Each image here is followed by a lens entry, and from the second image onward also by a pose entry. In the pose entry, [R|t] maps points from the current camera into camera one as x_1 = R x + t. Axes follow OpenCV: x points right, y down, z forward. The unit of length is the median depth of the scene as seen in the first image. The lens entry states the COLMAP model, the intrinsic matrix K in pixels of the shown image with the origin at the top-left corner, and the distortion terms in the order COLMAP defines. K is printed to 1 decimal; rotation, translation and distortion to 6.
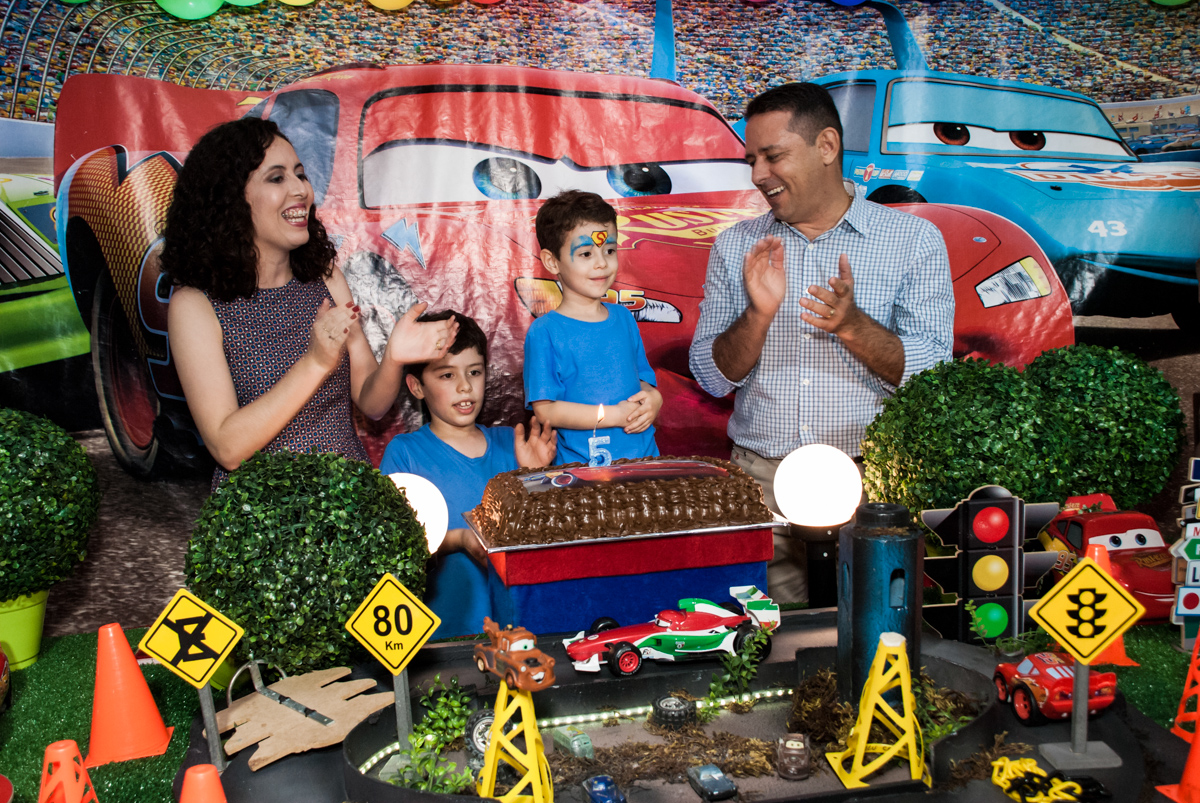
lens RADIAL K [[1238.0, 0, 583.6], [0, 1238.0, 419.7], [0, 0, 1]] dist [-0.019362, 0.251809]
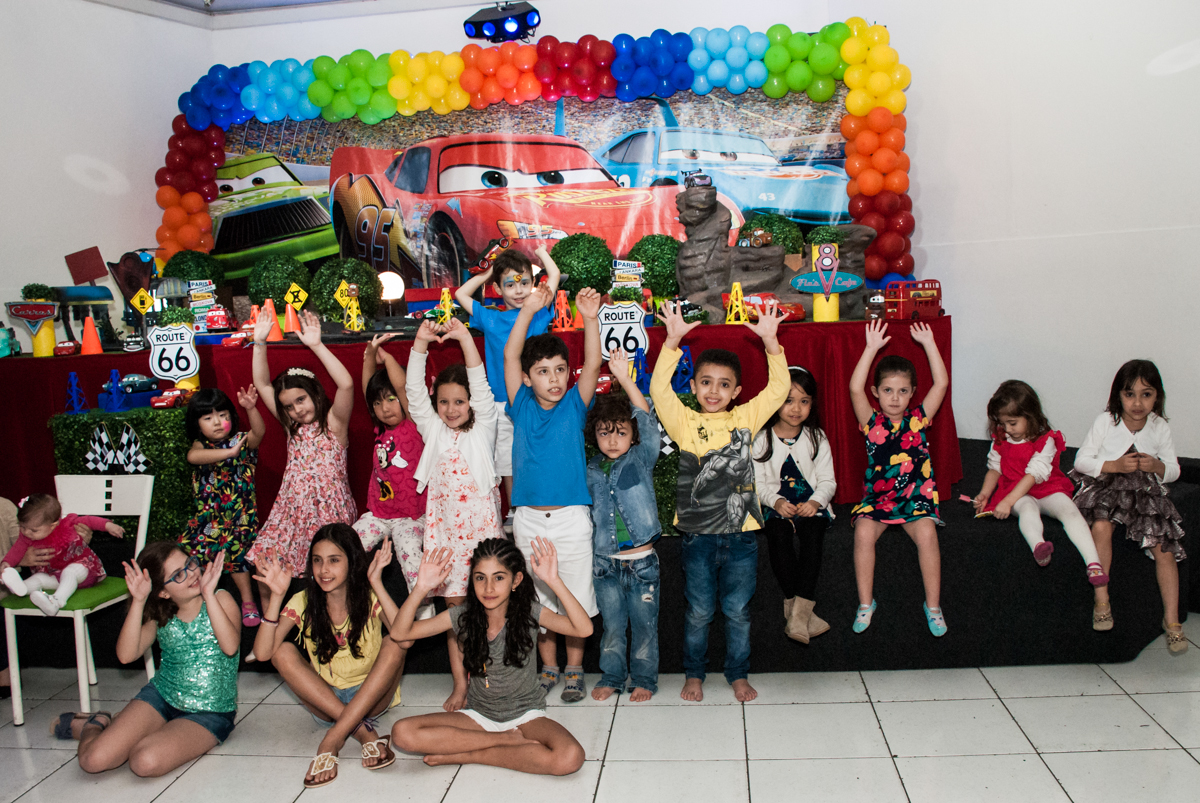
lens RADIAL K [[1034.9, 0, 598.4], [0, 1034.9, 446.8], [0, 0, 1]] dist [-0.127192, 0.011914]
pose [[0.945363, 0.052610, -0.321747, 0.839884], [-0.043657, 0.998434, 0.034985, 0.258384], [0.323084, -0.019027, 0.946179, -0.872460]]
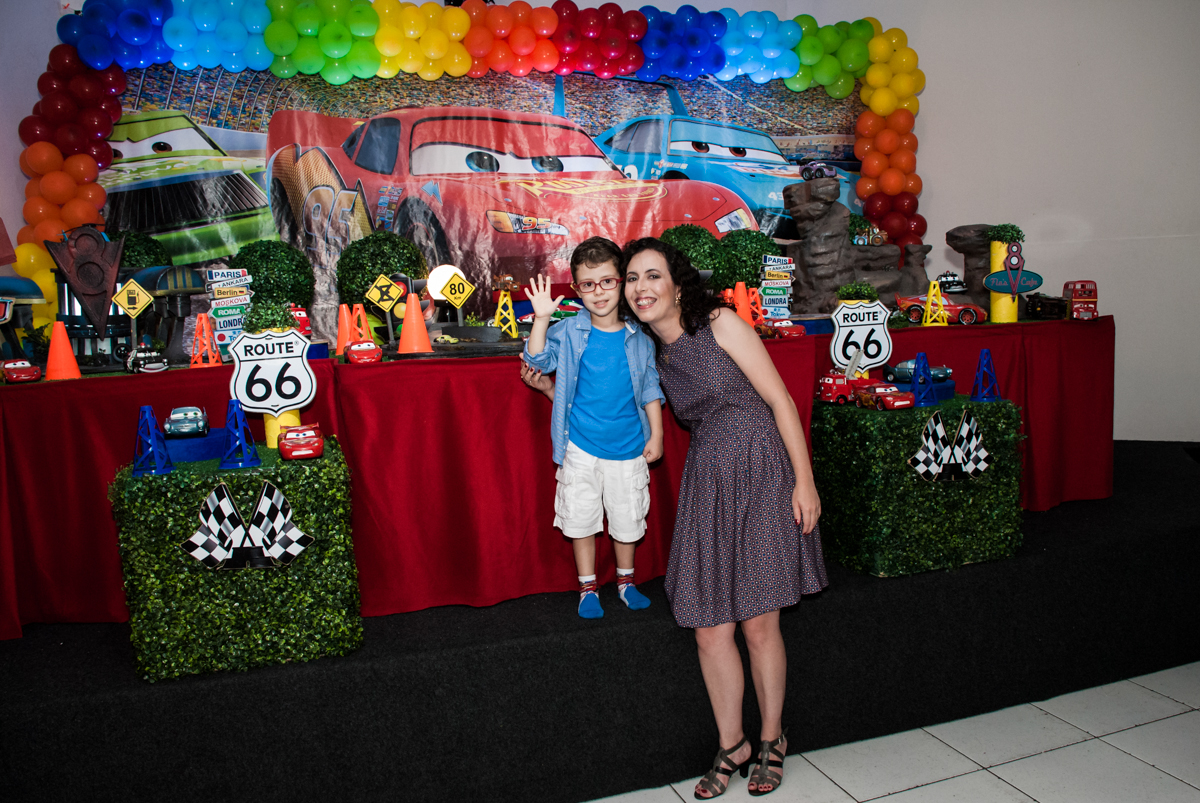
lens RADIAL K [[988.7, 0, 603.8], [0, 988.7, 426.1], [0, 0, 1]] dist [-0.154742, 0.130031]
pose [[0.995150, -0.007955, 0.098042, -0.025606], [0.008284, 0.999961, -0.002952, 0.258776], [-0.098015, 0.003749, 0.995178, -0.646563]]
